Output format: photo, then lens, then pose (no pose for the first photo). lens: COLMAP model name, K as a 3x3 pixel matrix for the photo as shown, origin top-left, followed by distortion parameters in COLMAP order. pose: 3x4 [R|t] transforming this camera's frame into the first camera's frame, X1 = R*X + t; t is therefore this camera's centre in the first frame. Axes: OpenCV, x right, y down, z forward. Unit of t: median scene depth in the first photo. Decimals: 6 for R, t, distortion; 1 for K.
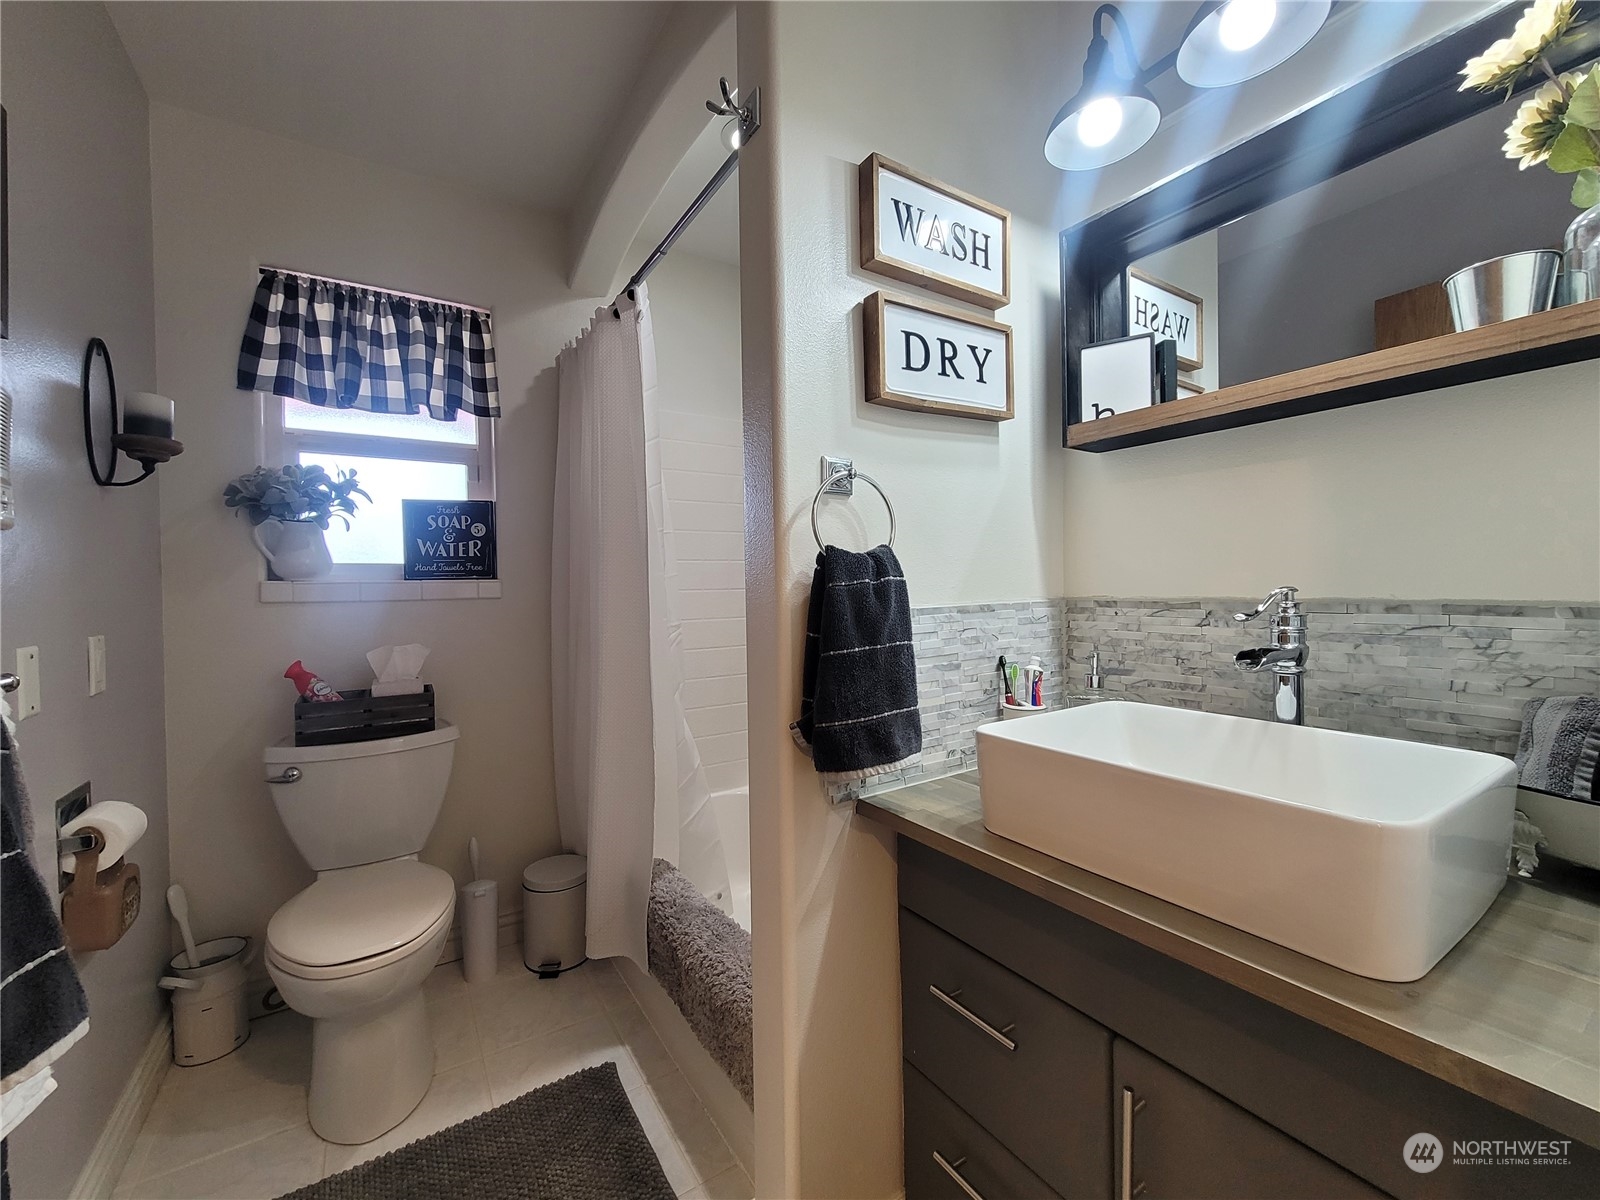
lens RADIAL K [[652.2, 0, 799.0], [0, 652.2, 595.8], [0, 0, 1]] dist [-0.004857, 0.001031]
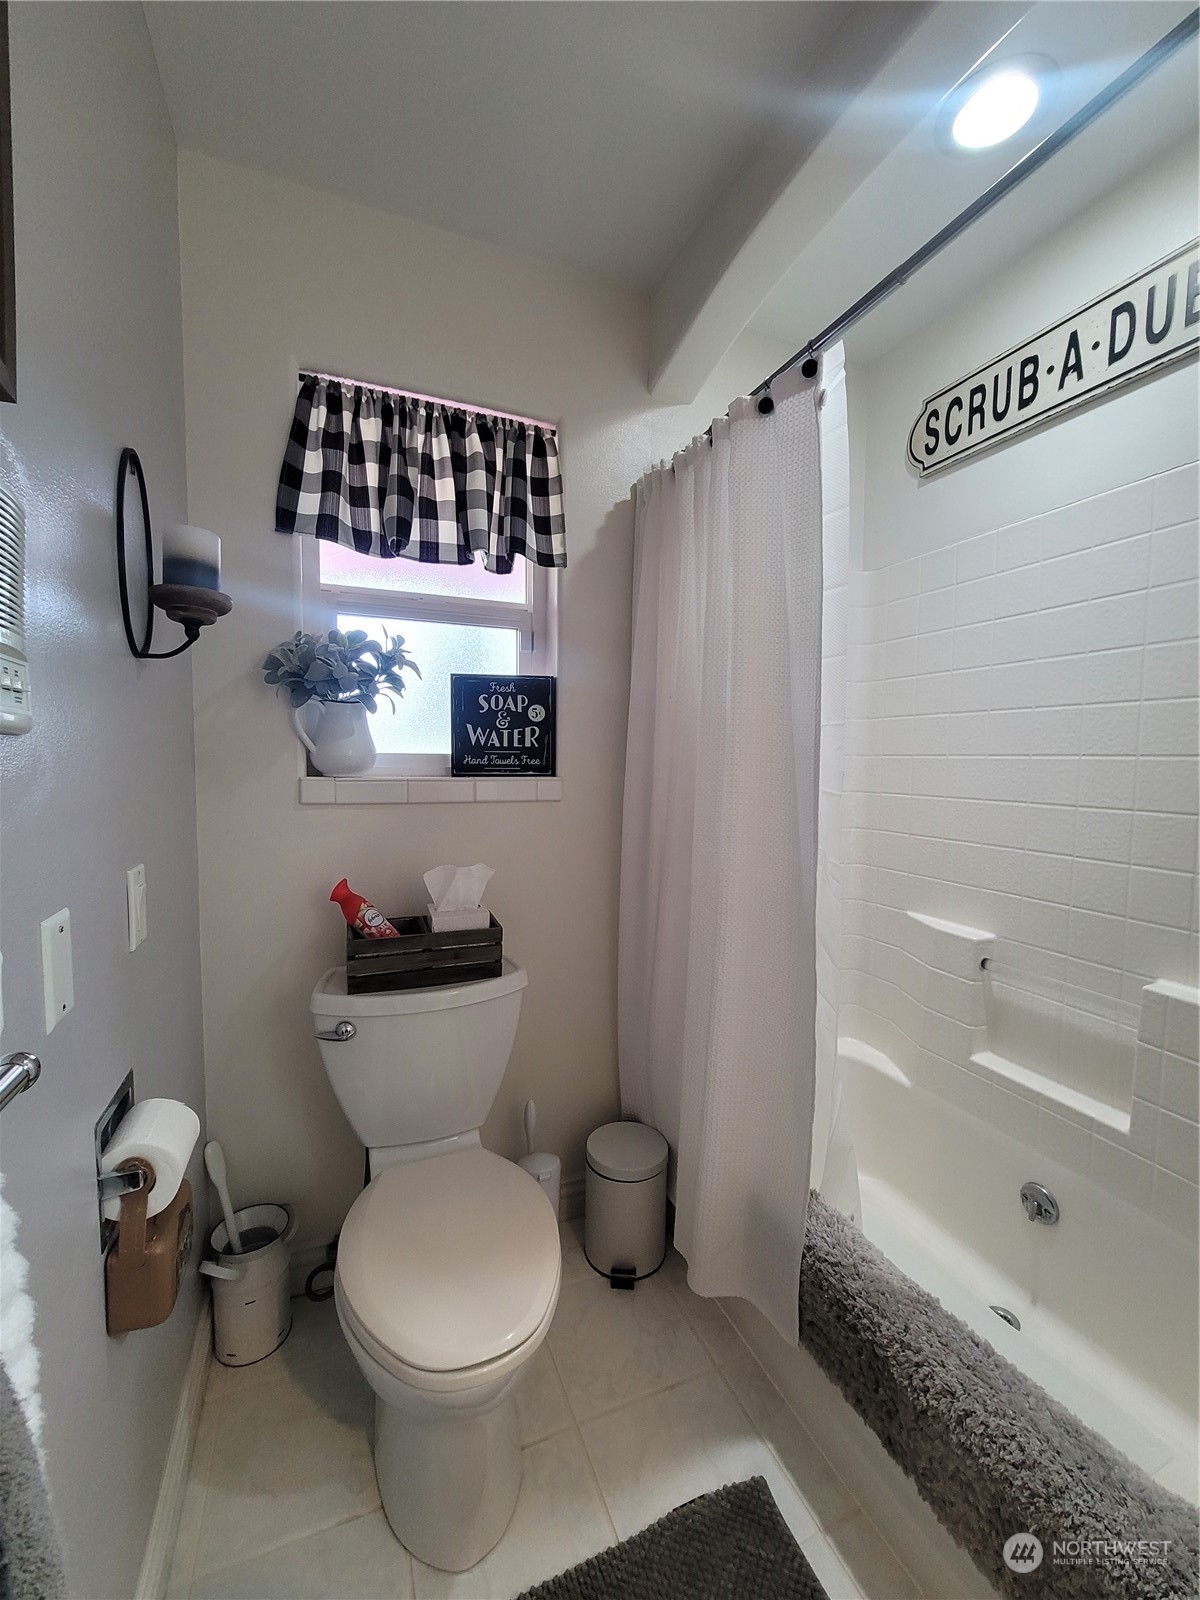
lens RADIAL K [[652.2, 0, 602.5], [0, 652.2, 803.3], [0, 0, 1]] dist [-0.004857, 0.001031]
pose [[0.984219, 0.039672, -0.172449, -0.321061], [-0.029722, 0.997762, 0.059904, -0.049379], [0.174439, -0.053833, 0.983195, 0.273491]]
